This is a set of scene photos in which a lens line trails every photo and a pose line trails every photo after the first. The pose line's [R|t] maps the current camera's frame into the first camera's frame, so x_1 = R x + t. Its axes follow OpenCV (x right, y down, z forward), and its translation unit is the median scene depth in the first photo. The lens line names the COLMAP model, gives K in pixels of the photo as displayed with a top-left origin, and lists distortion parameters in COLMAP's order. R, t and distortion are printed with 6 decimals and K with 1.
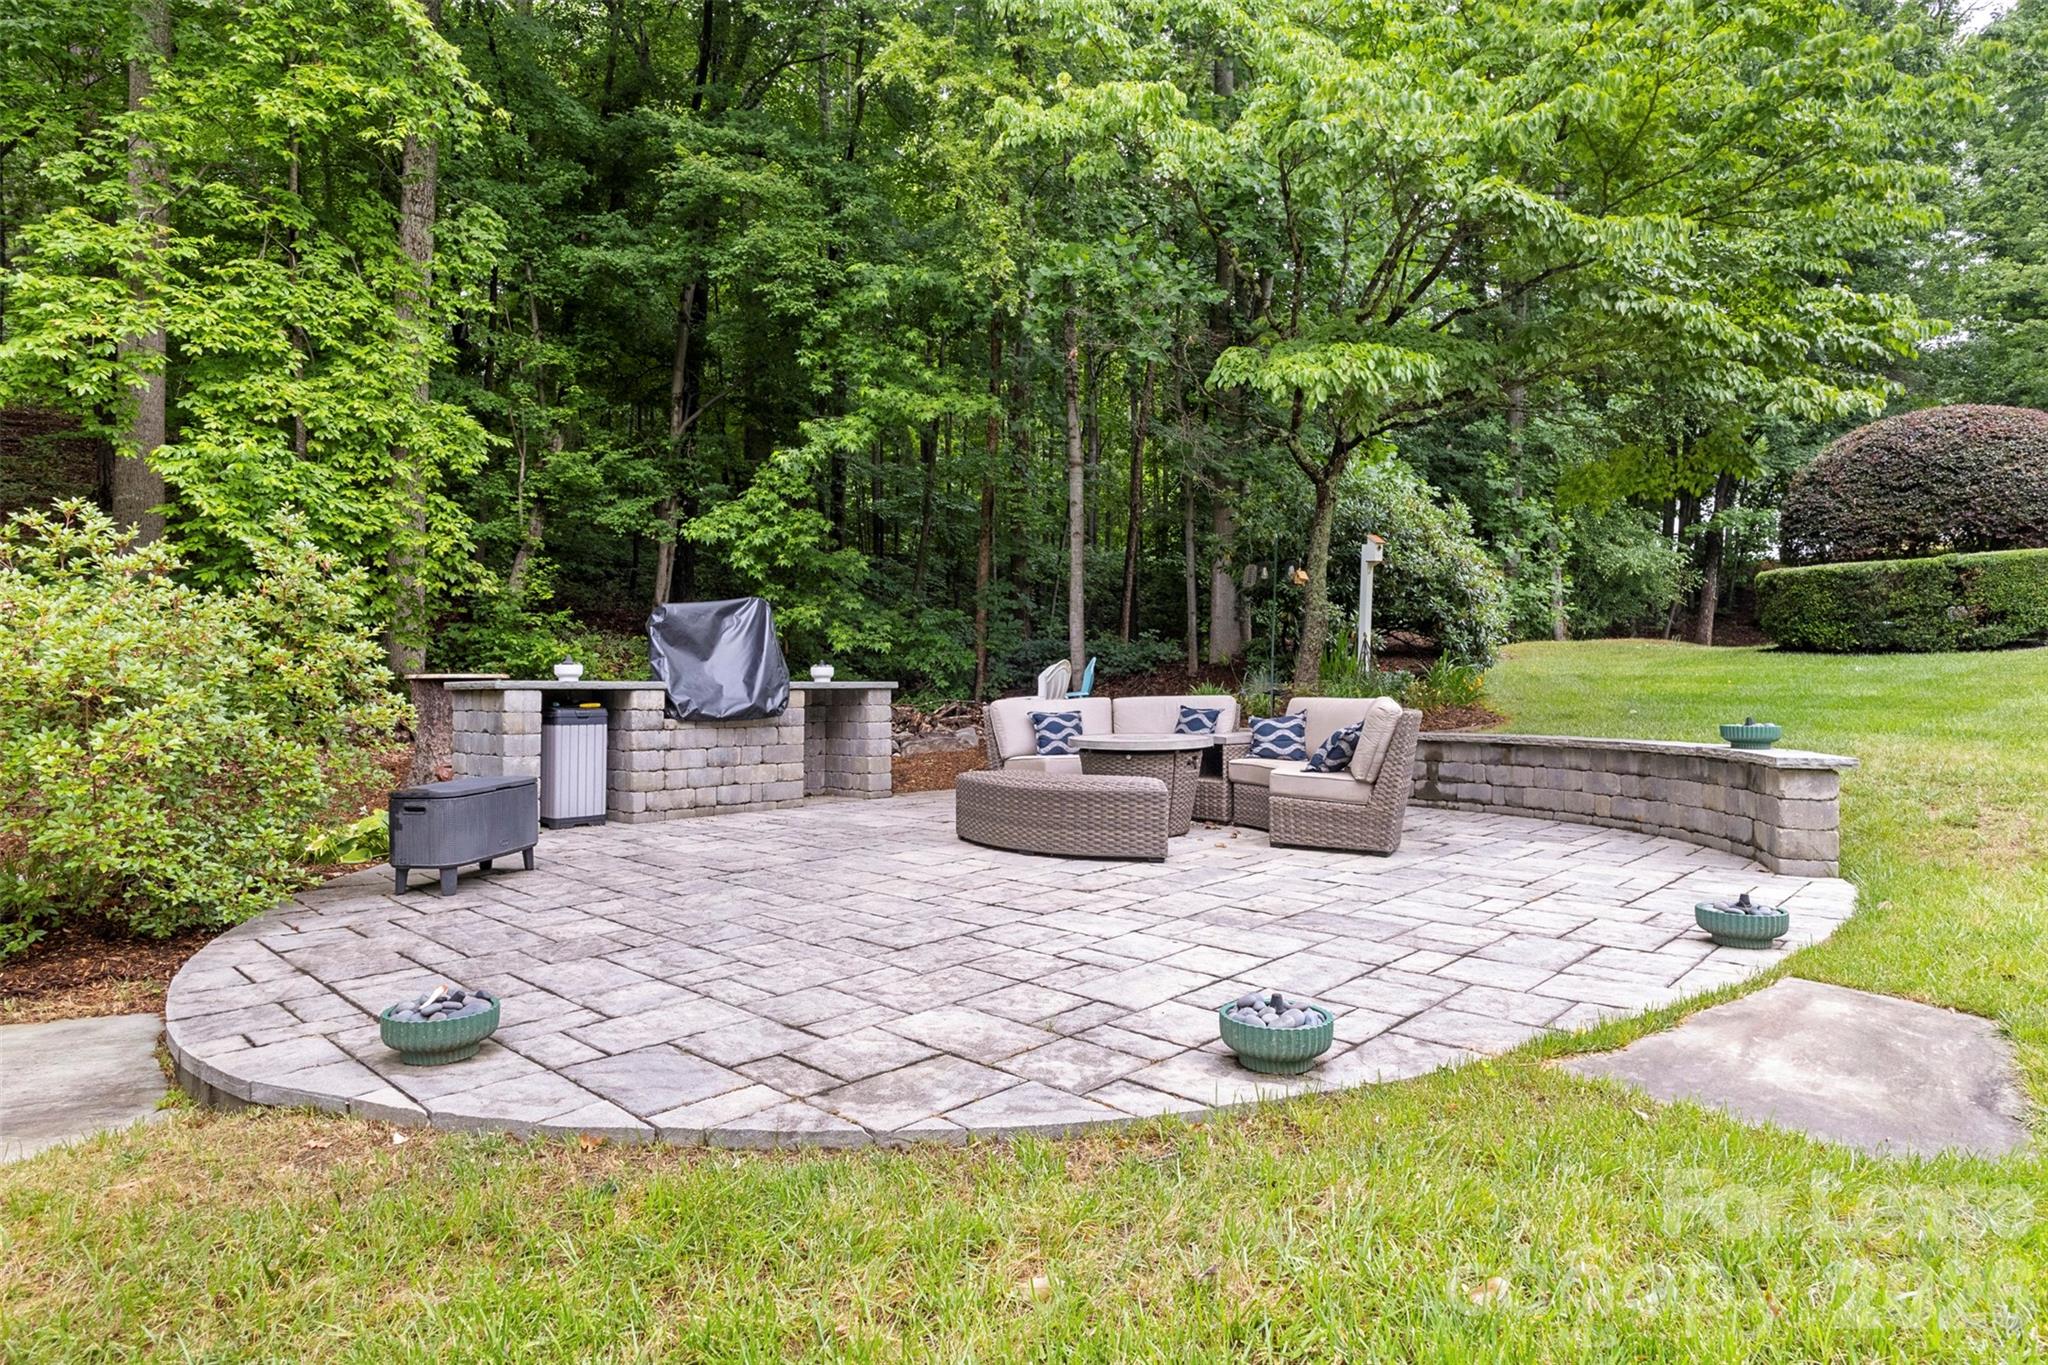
lens RADIAL K [[1123.5, 0, 1024.0], [0, 1123.5, 682.5], [0, 0, 1]] dist [-0.000946, -0.000034]
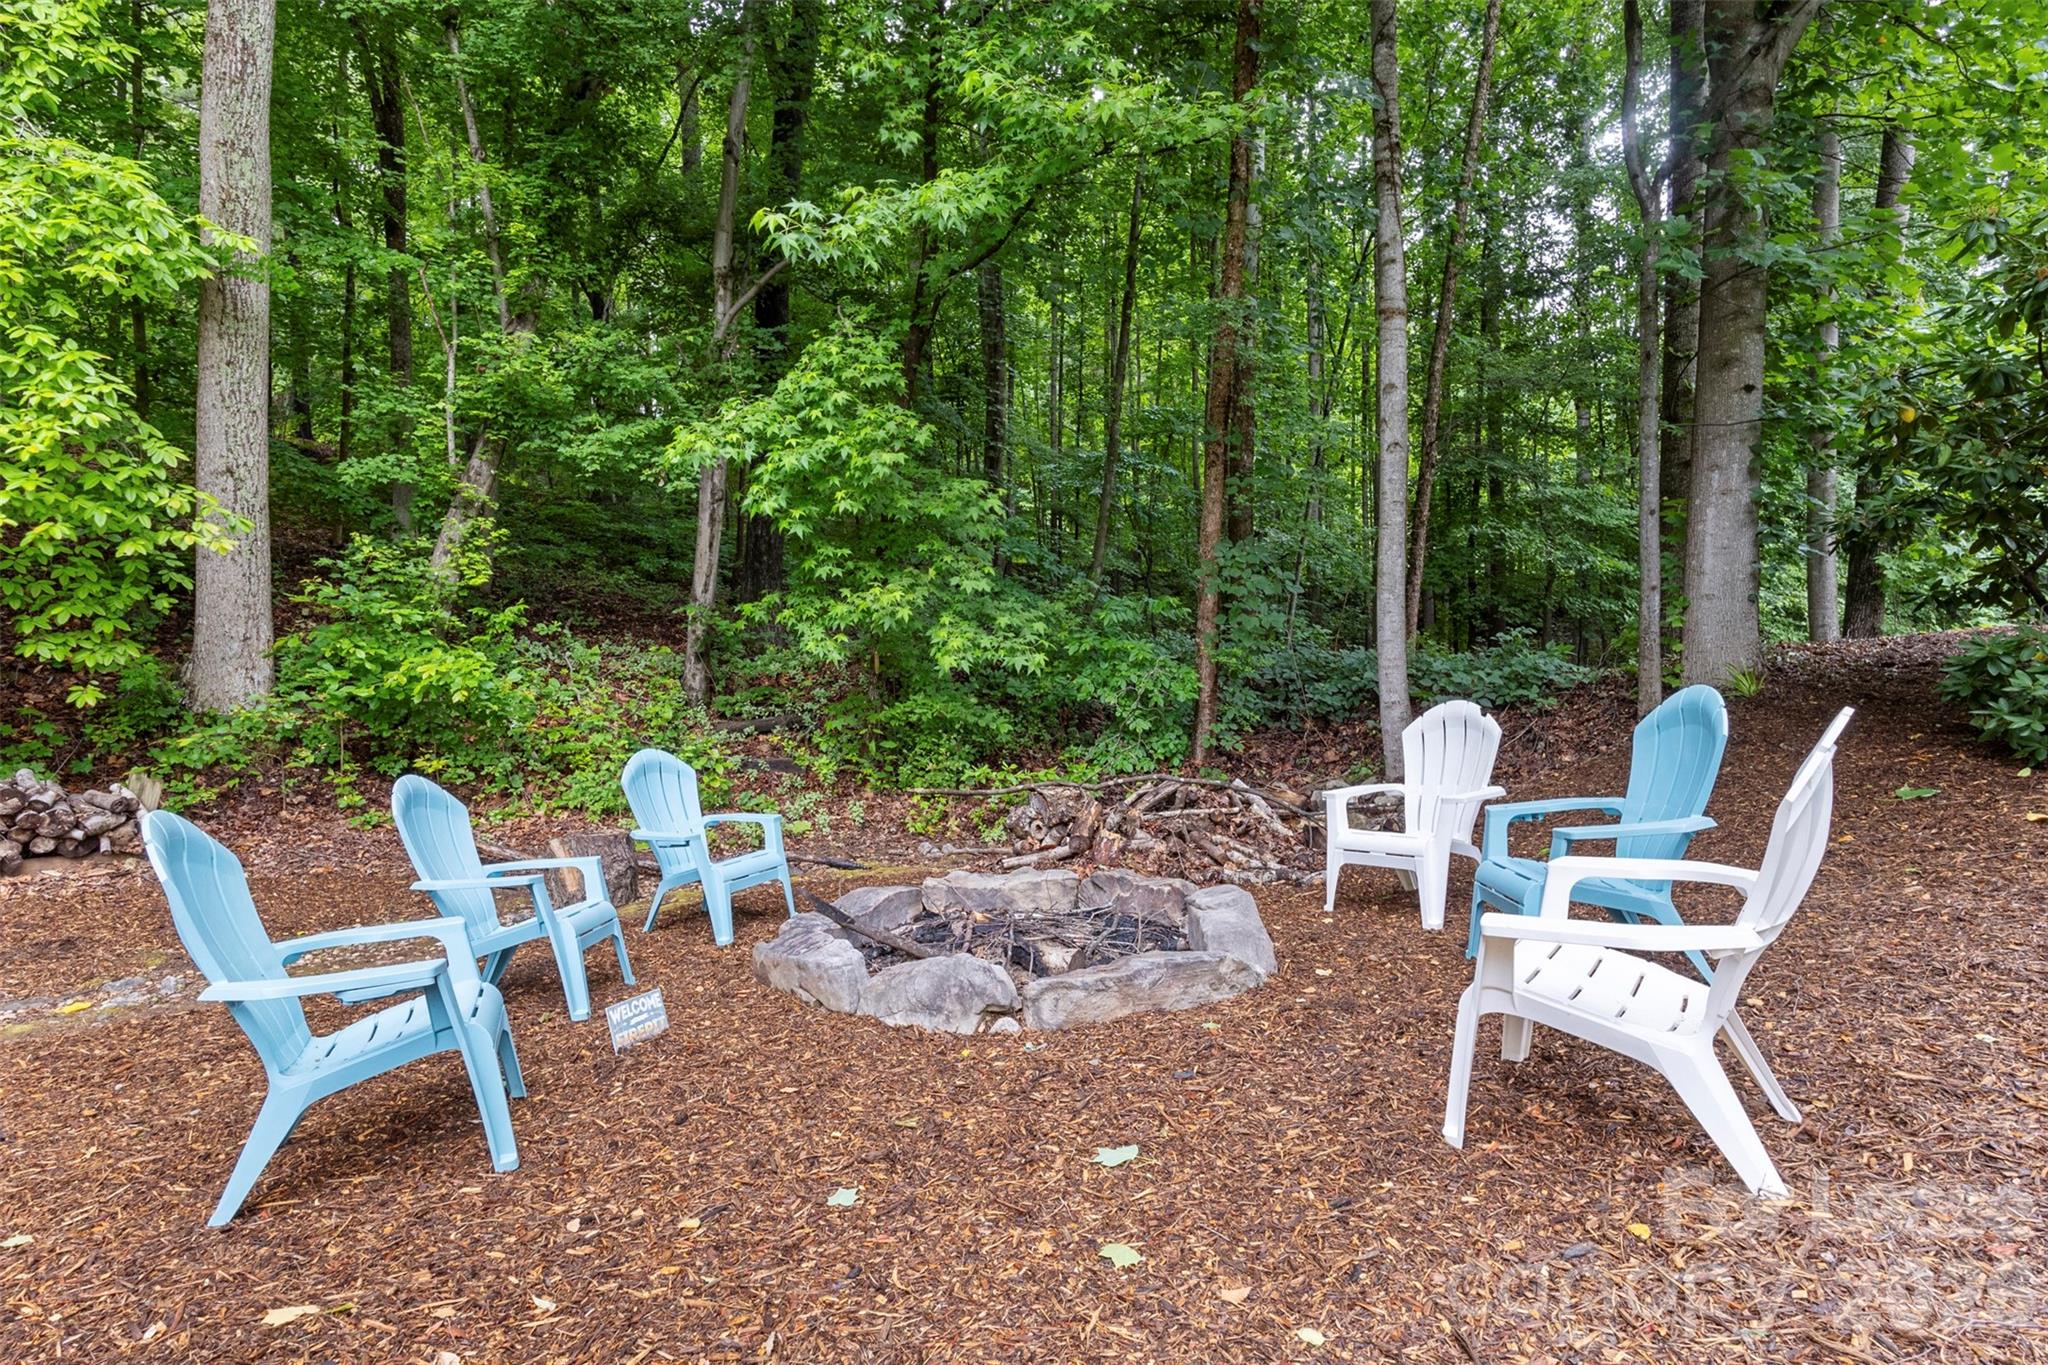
lens RADIAL K [[946.0, 0, 1015.7], [0, 946.0, 706.6], [0, 0, 1]] dist [0.002503, 0.000310]
pose [[0.982628, 0.003160, -0.185559, -0.049434], [-0.001173, 0.999941, 0.010816, -0.015386], [0.185582, -0.010410, 0.982574, 0.568118]]
